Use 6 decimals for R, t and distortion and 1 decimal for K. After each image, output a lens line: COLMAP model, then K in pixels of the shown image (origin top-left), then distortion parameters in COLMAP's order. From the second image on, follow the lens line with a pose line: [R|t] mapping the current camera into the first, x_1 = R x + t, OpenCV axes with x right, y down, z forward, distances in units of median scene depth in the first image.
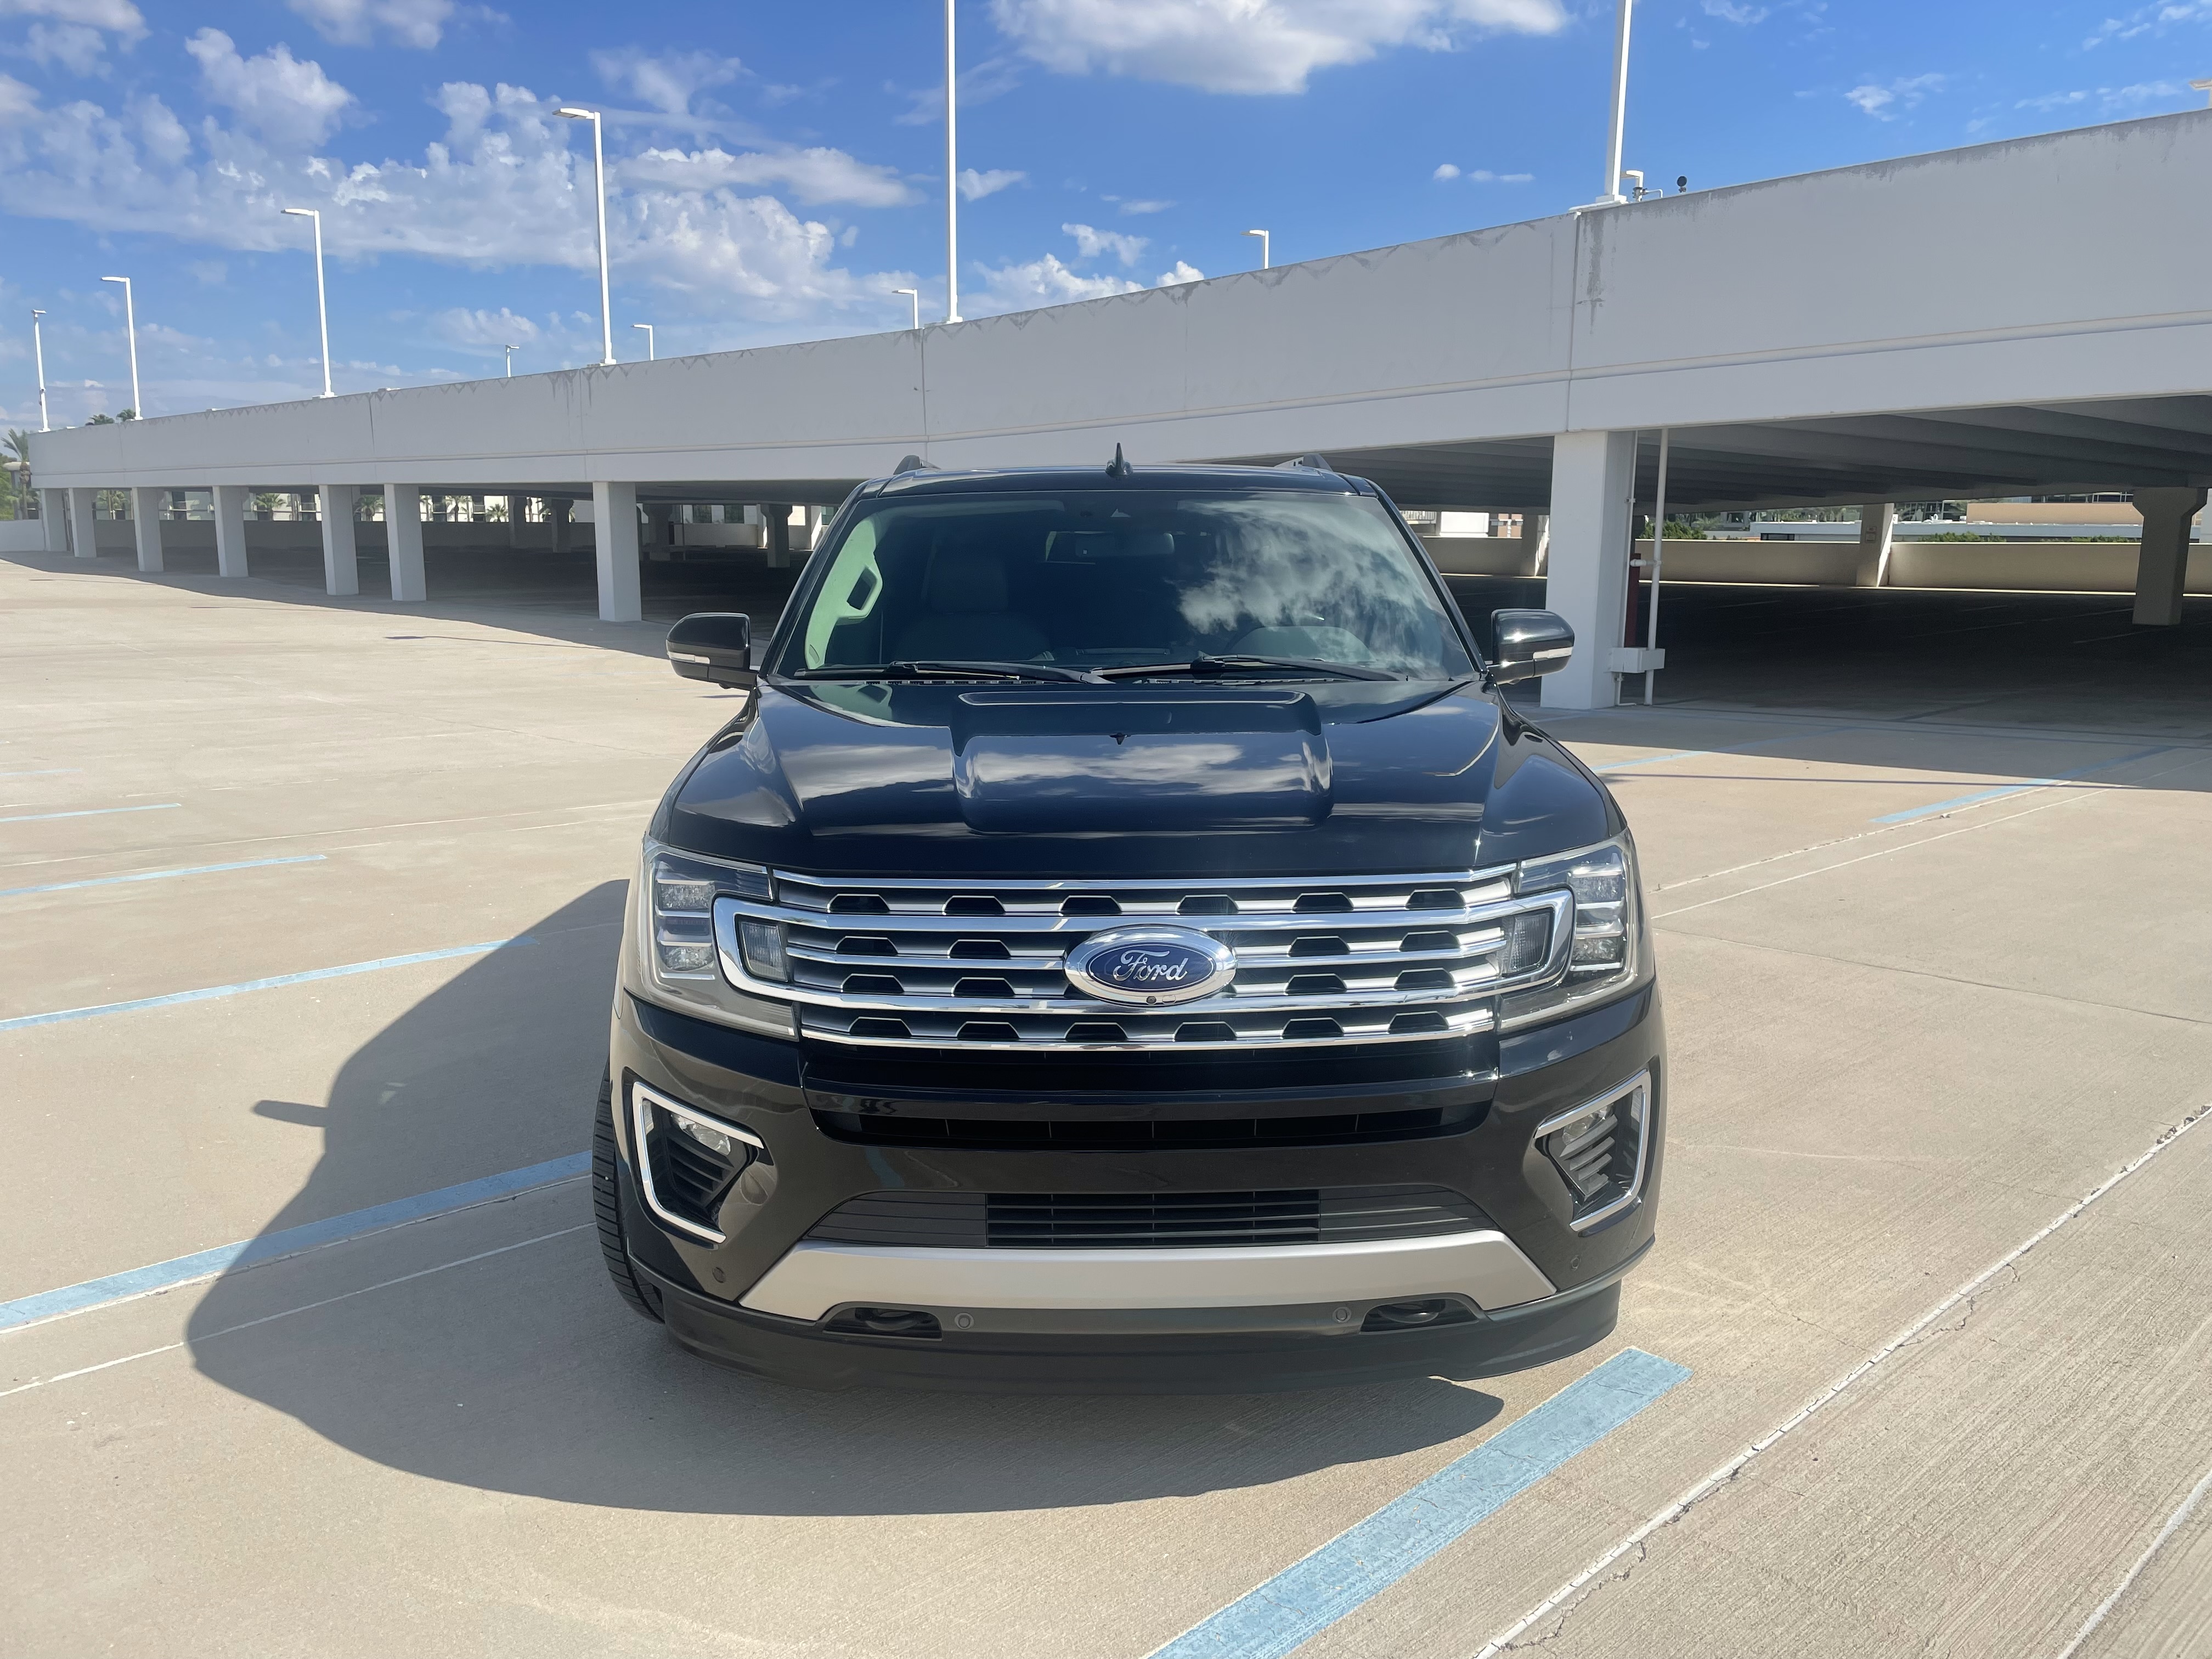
lens RADIAL K [[1686.0, 0, 1120.1], [0, 1686.0, 820.2], [0, 0, 1]] dist [0.082982, -0.121280]
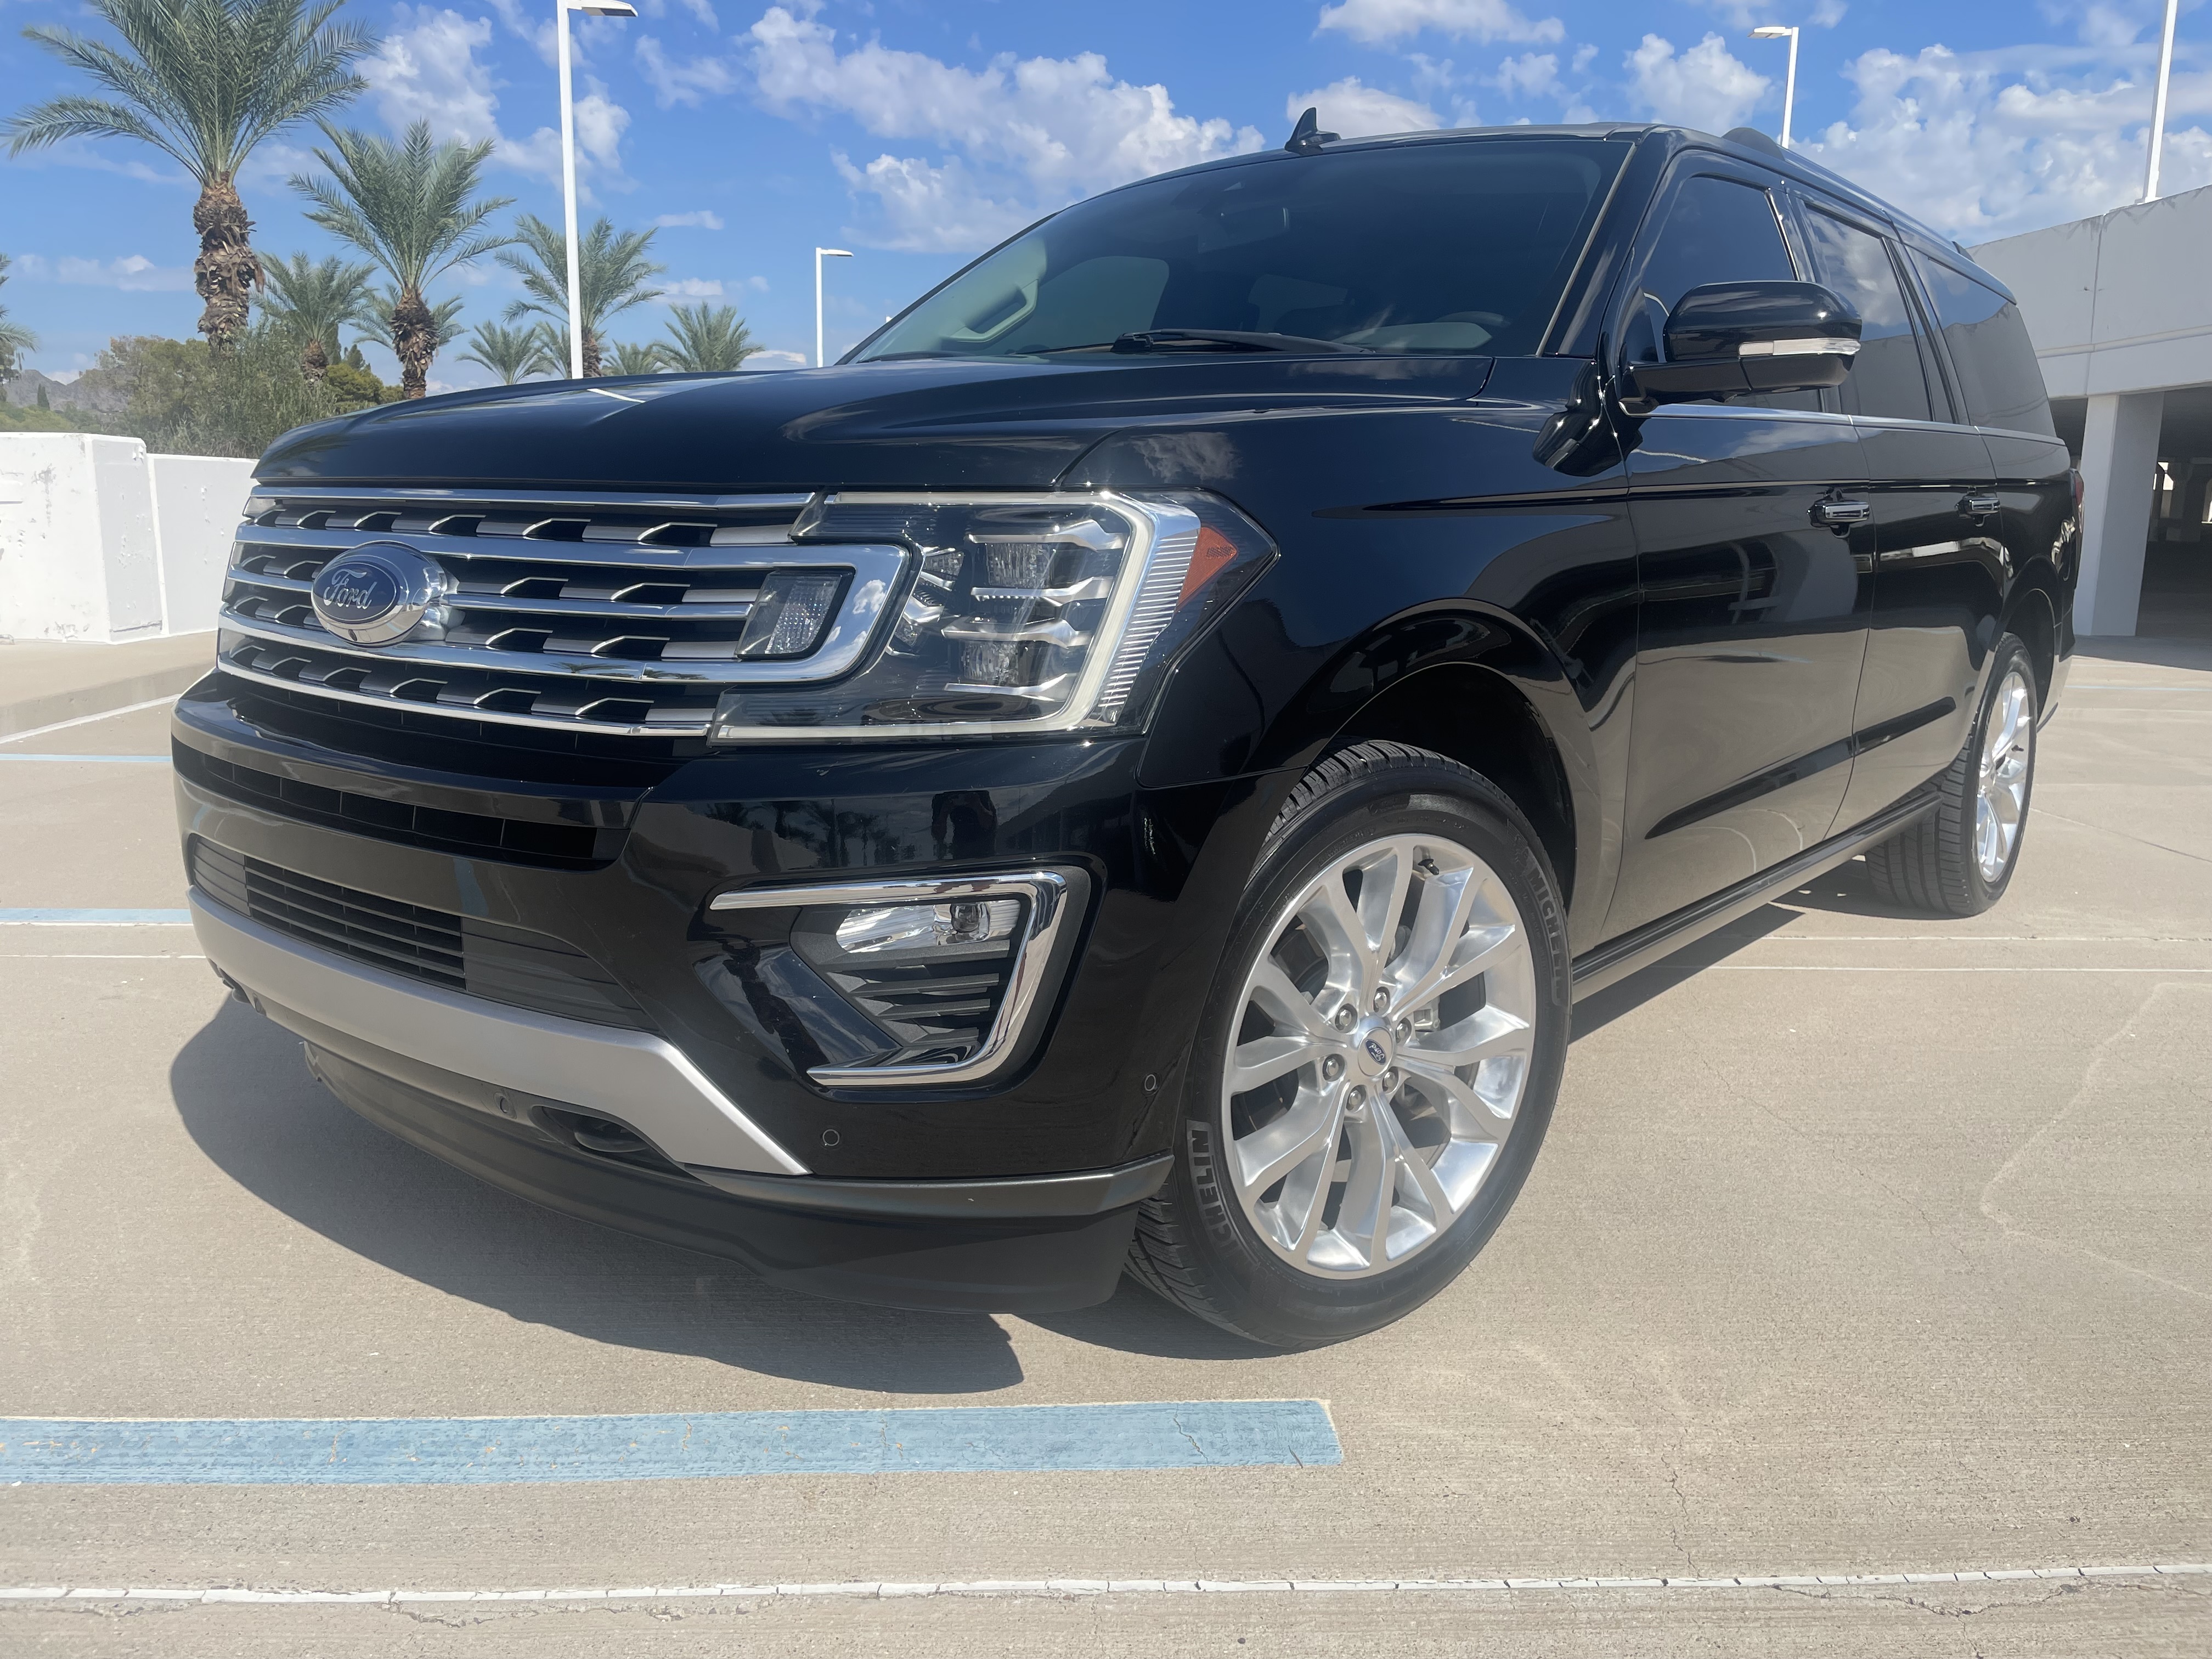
lens RADIAL K [[1686.0, 0, 1120.1], [0, 1686.0, 820.2], [0, 0, 1]] dist [0.082982, -0.121280]
pose [[0.762634, 0.134563, -0.632678, 0.735552], [-0.125246, 0.990330, 0.059659, 0.094130], [0.634588, 0.033743, 0.772113, 0.585696]]
